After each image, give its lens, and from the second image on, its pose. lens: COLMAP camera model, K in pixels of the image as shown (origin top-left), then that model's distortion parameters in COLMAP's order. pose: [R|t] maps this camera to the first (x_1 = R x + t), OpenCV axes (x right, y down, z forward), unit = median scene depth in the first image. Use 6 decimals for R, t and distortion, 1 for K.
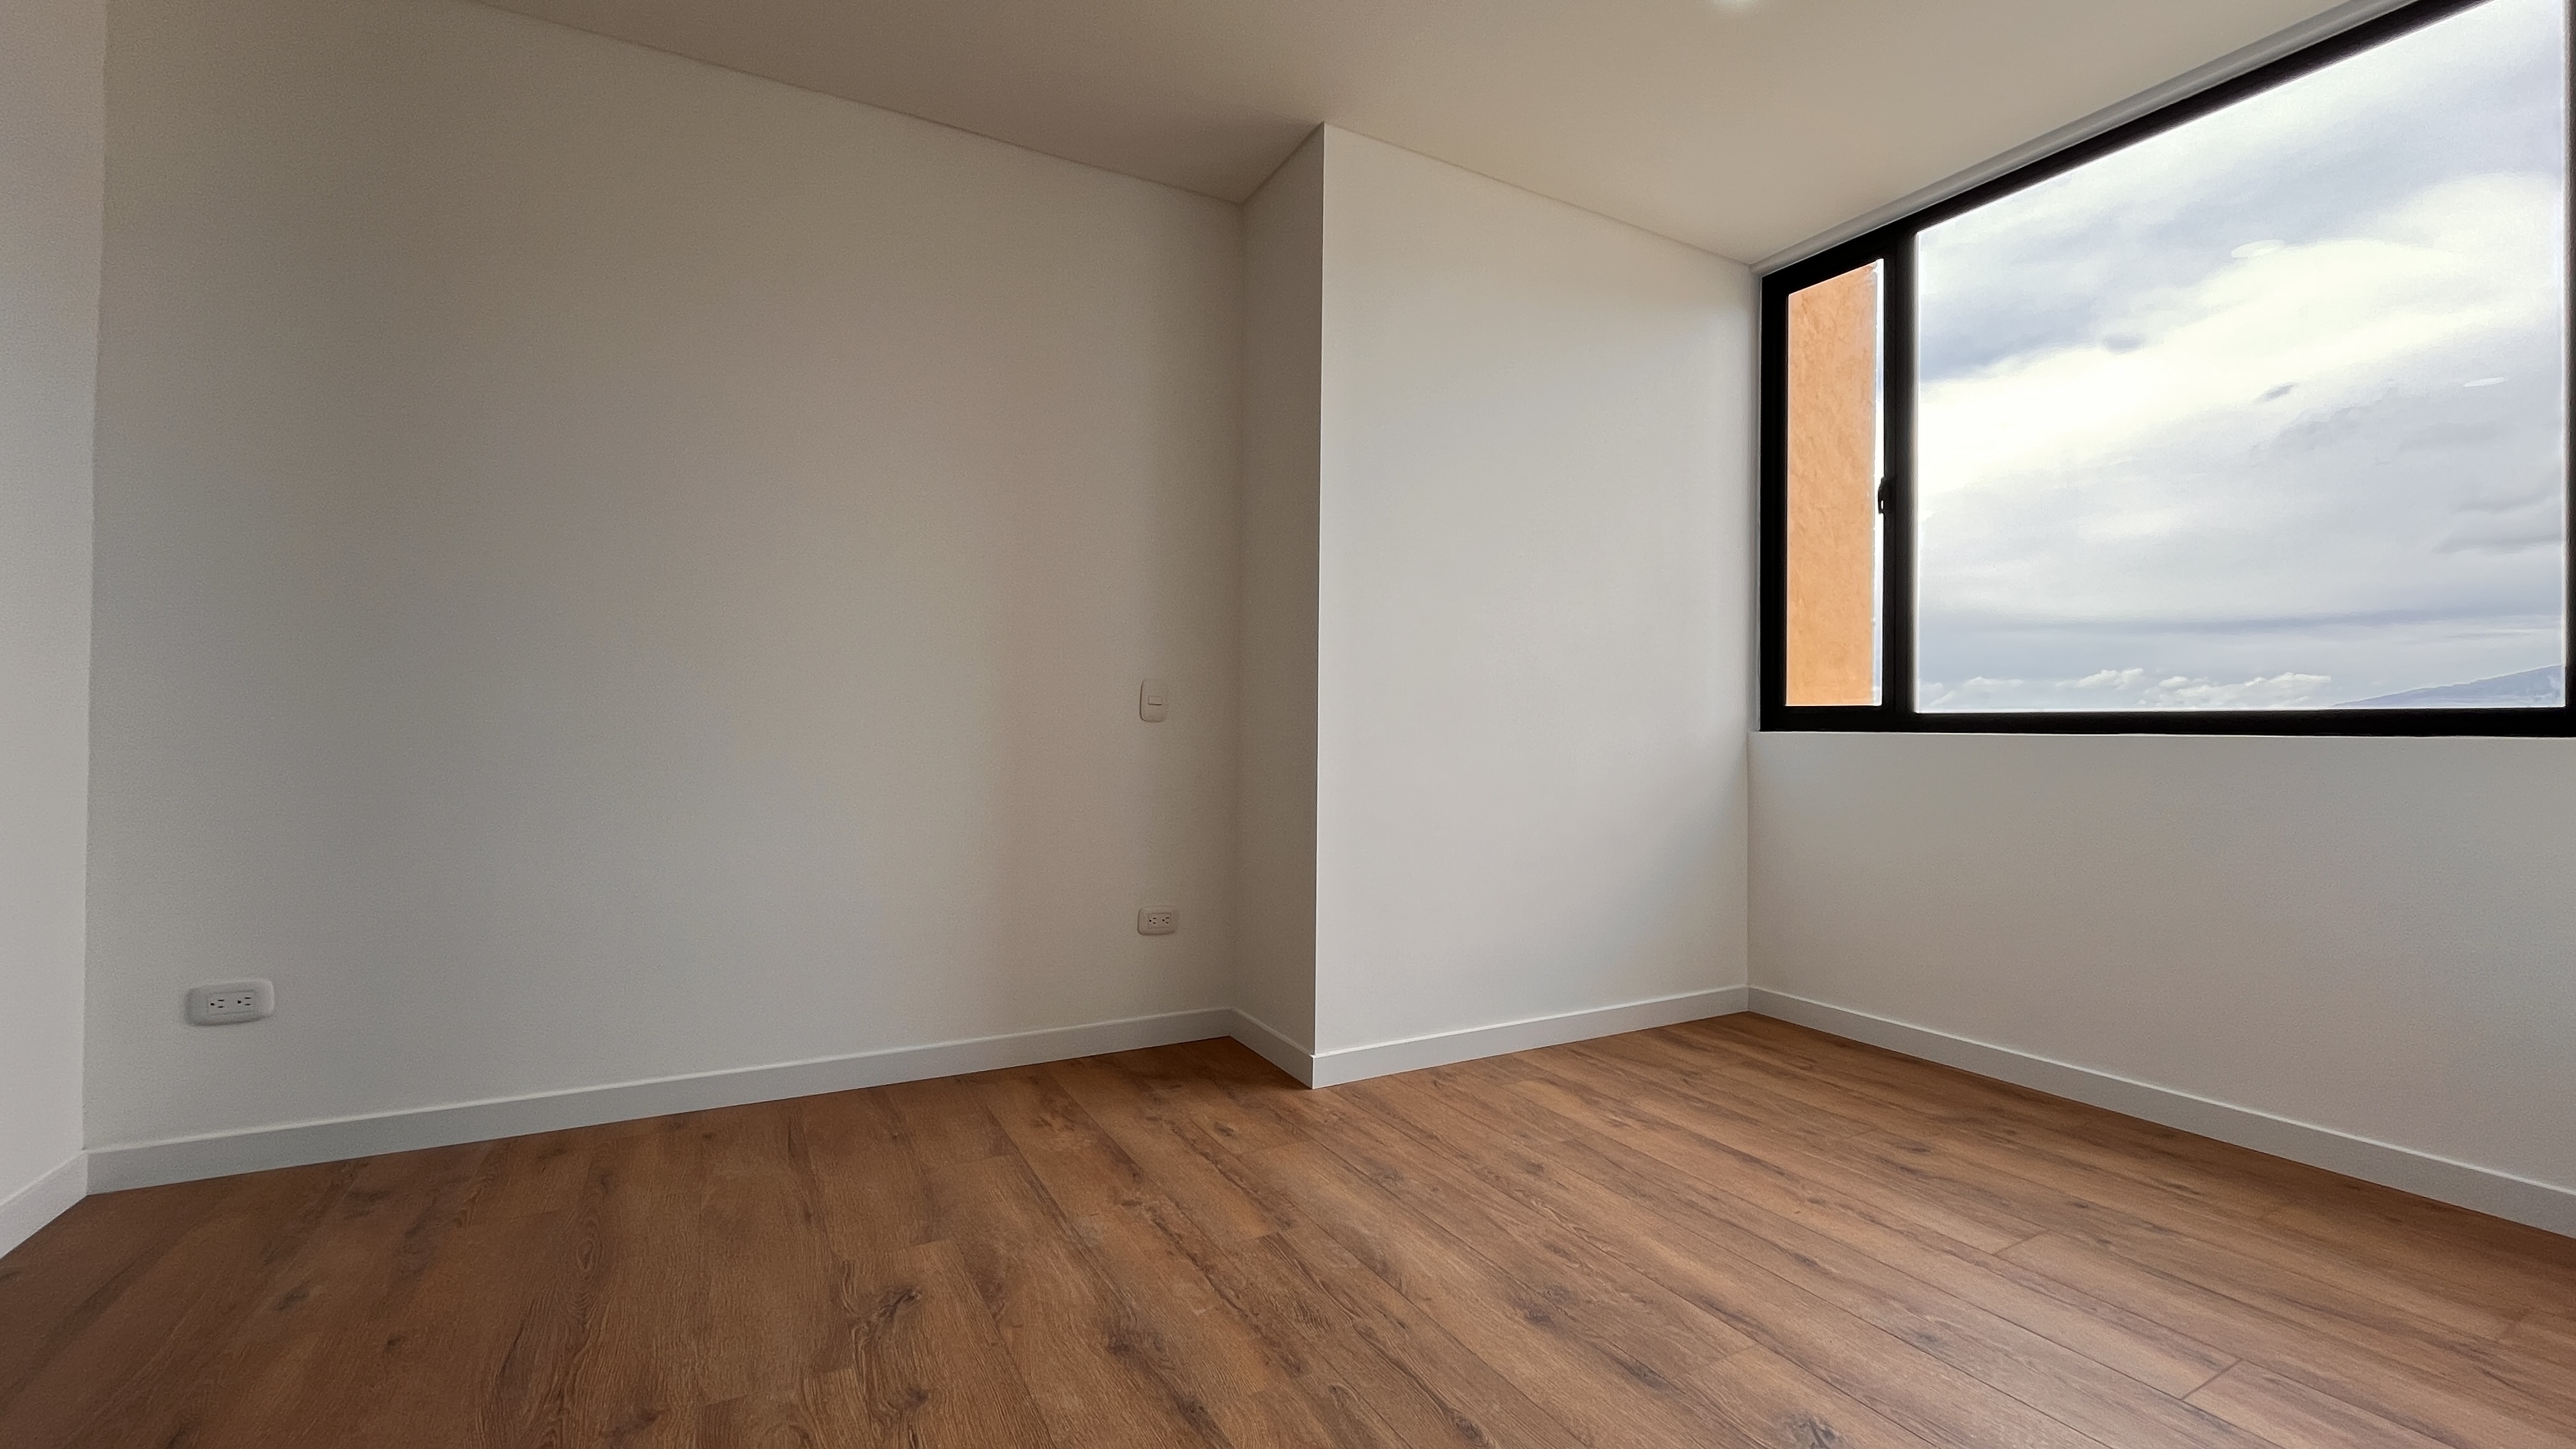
lens RADIAL K [[1040.7, 0, 1283.9], [0, 1040.7, 720.5], [0, 0, 1]] dist [0.000285, -0.000050]
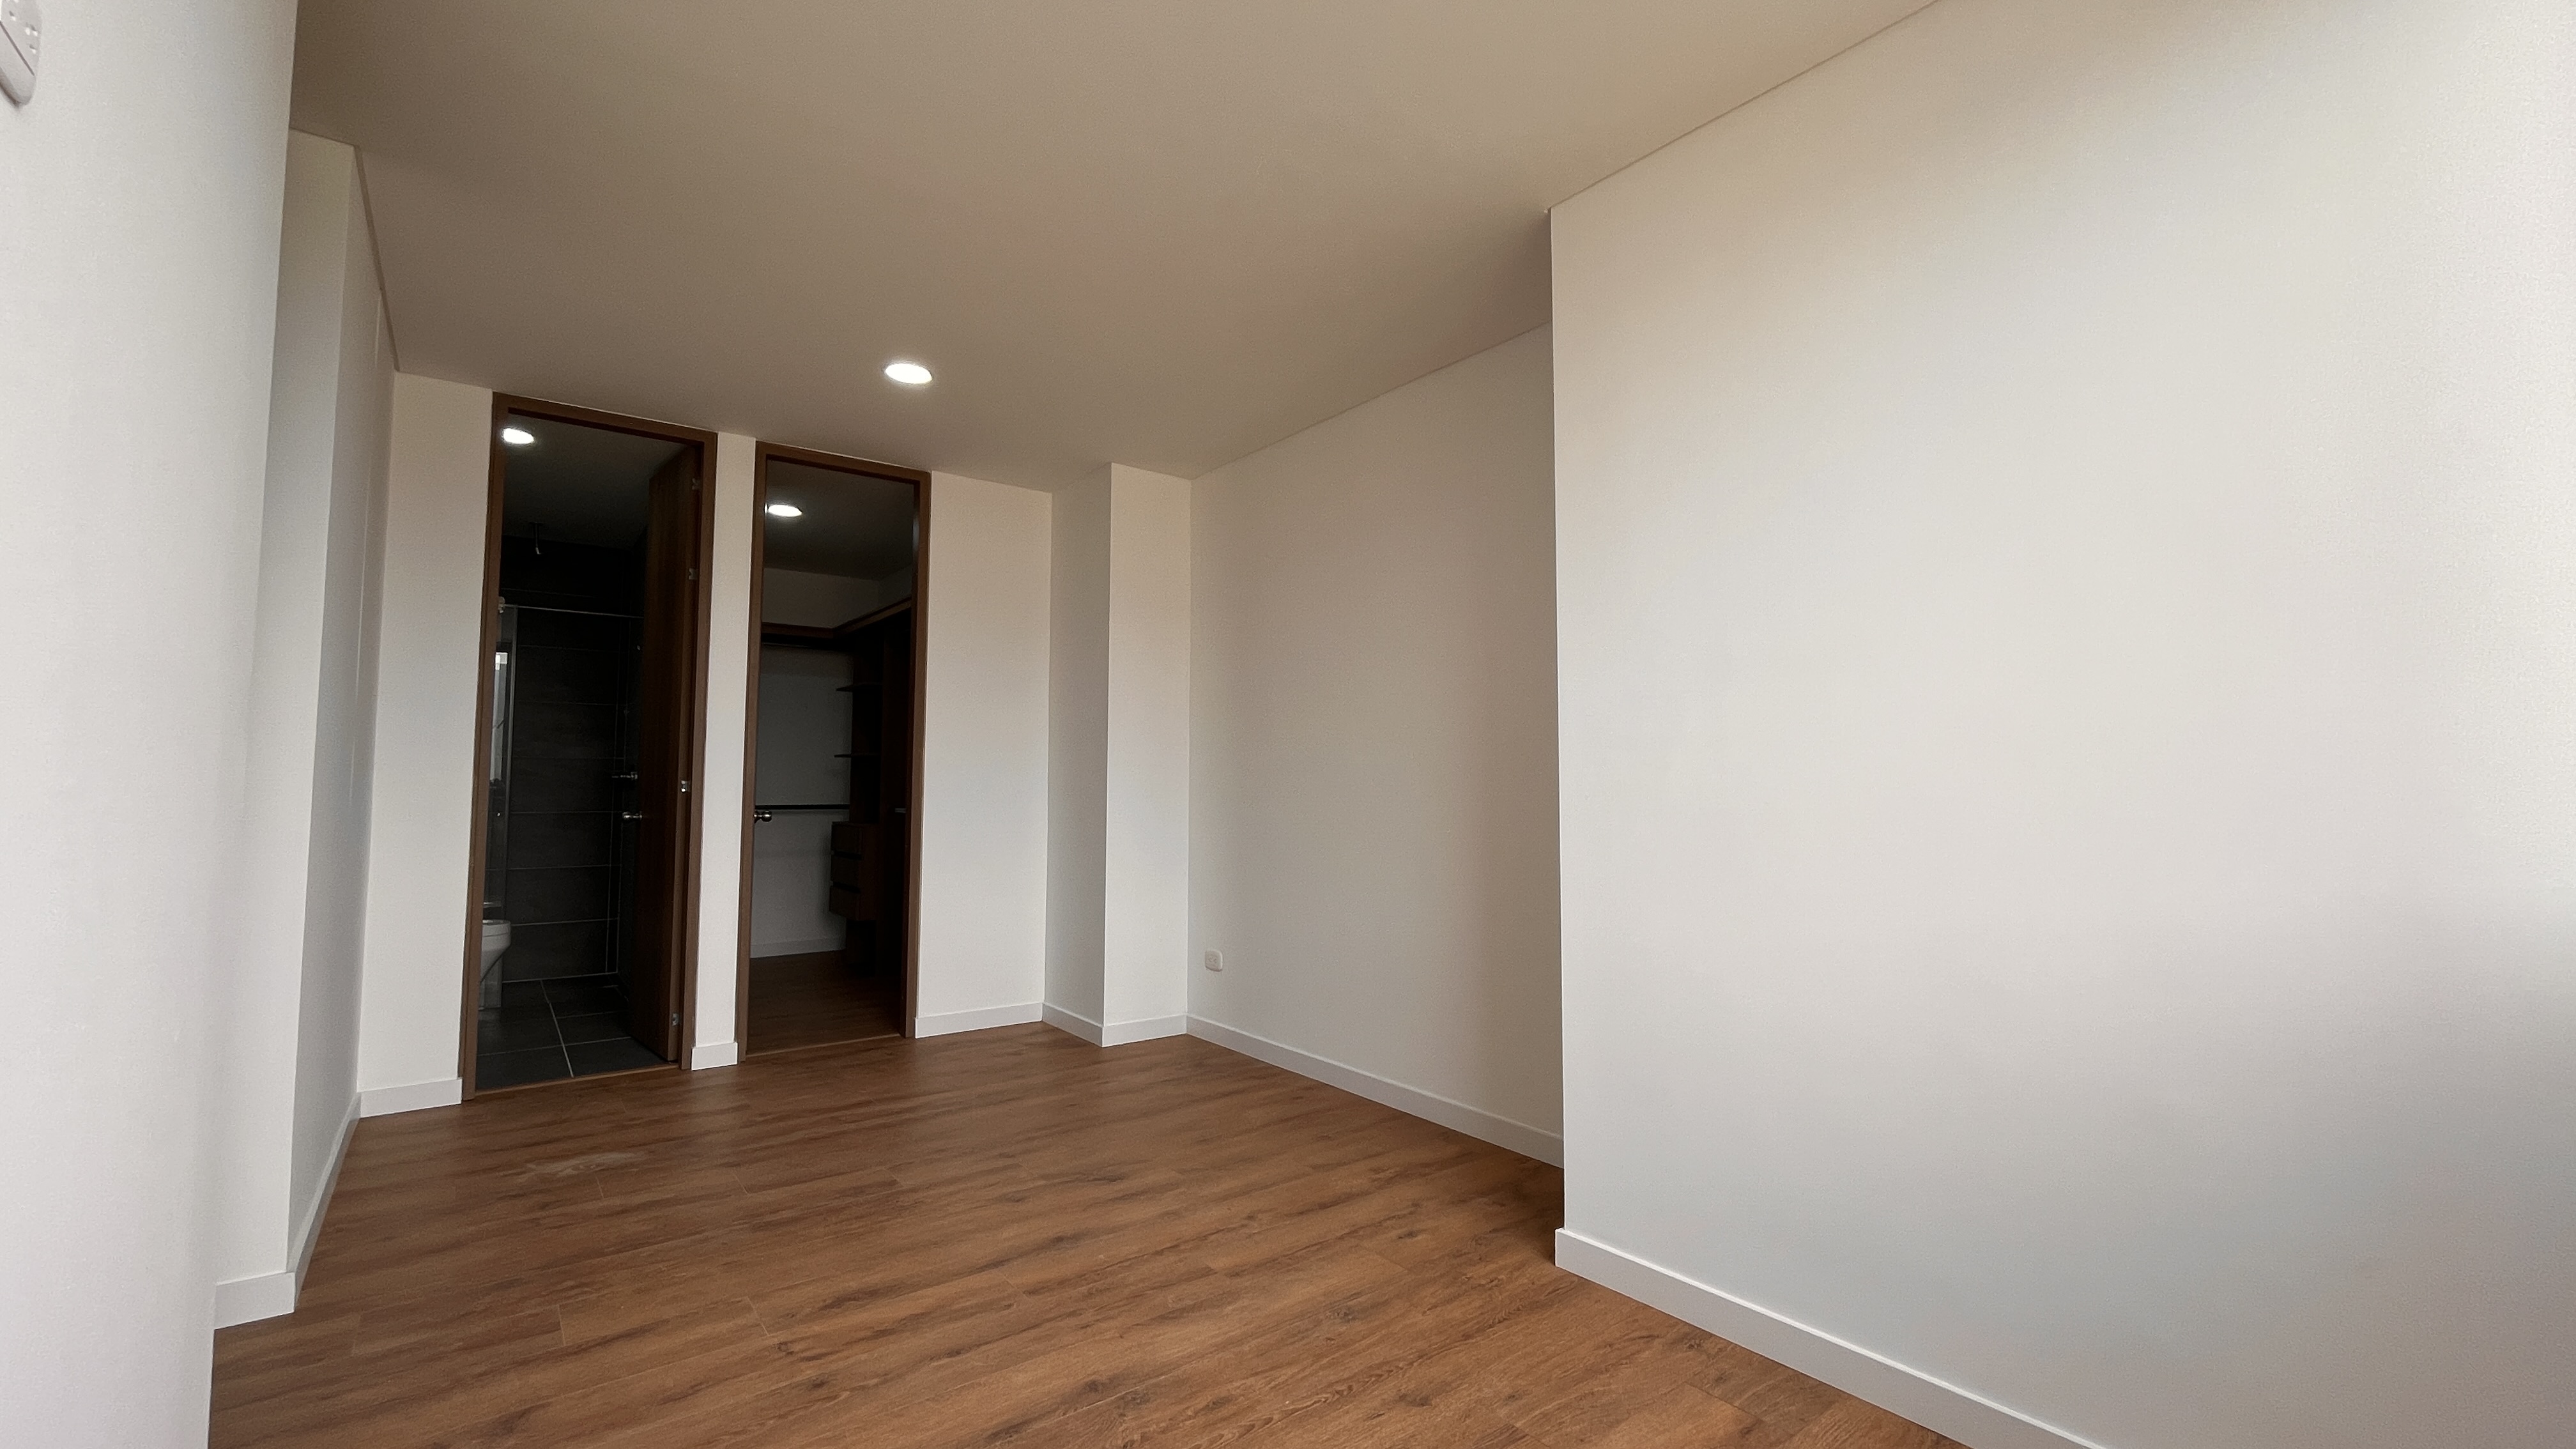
lens RADIAL K [[1040.7, 0, 1283.9], [0, 1040.7, 720.5], [0, 0, 1]] dist [0.000285, -0.000050]
pose [[0.160321, -0.072787, -0.984378, 1.066596], [0.011583, 0.997347, -0.071860, -0.062080], [0.986997, 0.000119, 0.160739, 0.733561]]
